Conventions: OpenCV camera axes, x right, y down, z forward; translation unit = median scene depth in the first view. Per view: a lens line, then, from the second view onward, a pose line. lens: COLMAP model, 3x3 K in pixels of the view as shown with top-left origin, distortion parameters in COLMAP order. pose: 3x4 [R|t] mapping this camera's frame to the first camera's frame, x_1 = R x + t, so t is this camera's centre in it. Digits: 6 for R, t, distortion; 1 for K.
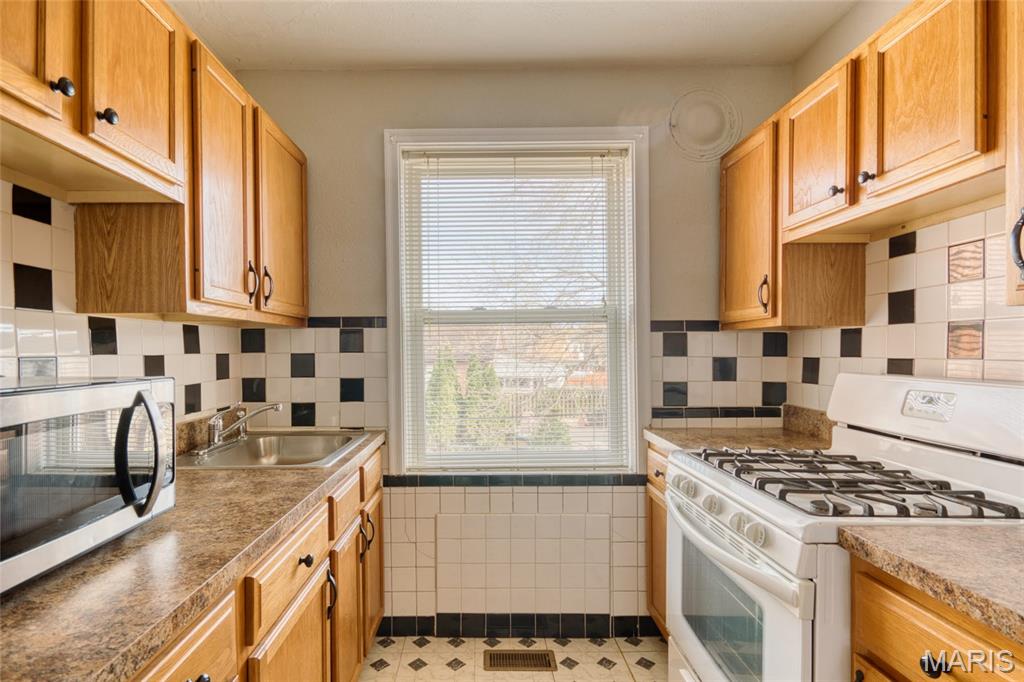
lens RADIAL K [[509.6, 0, 510.3], [0, 509.6, 350.5], [0, 0, 1]] dist [0.000051, -0.000095]
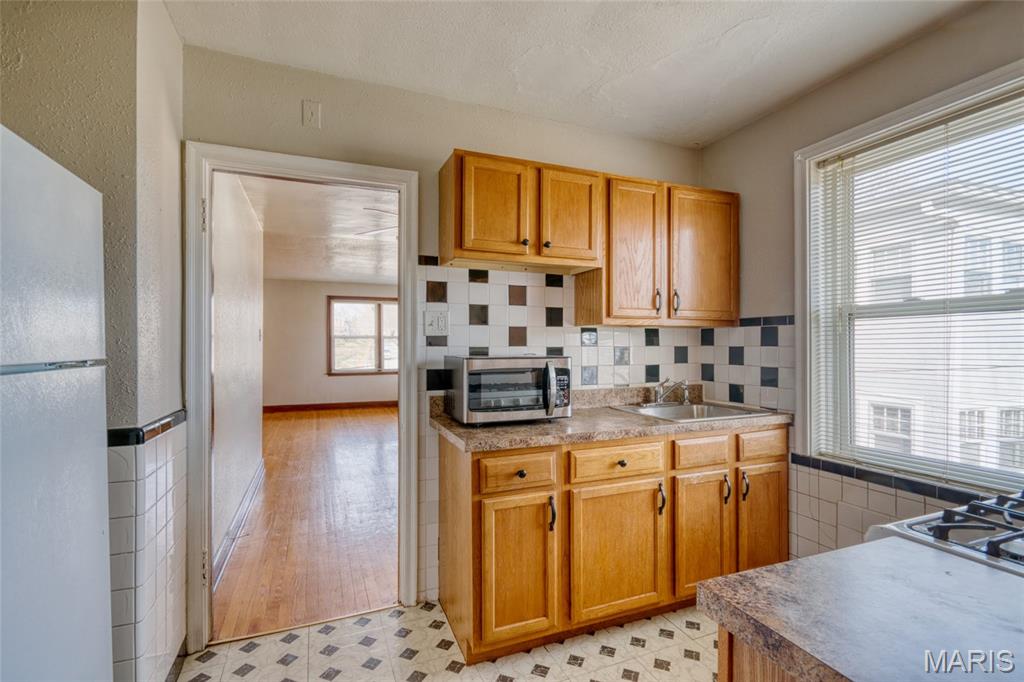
lens RADIAL K [[476.5, 0, 512.0], [0, 476.5, 341.0], [0, 0, 1]] dist [-0.000475, -0.000174]
pose [[0.371838, -0.005543, -0.928281, 0.519472], [-0.004495, 0.999960, -0.007771, 0.003328], [0.928287, 0.007063, 0.371798, 0.010835]]
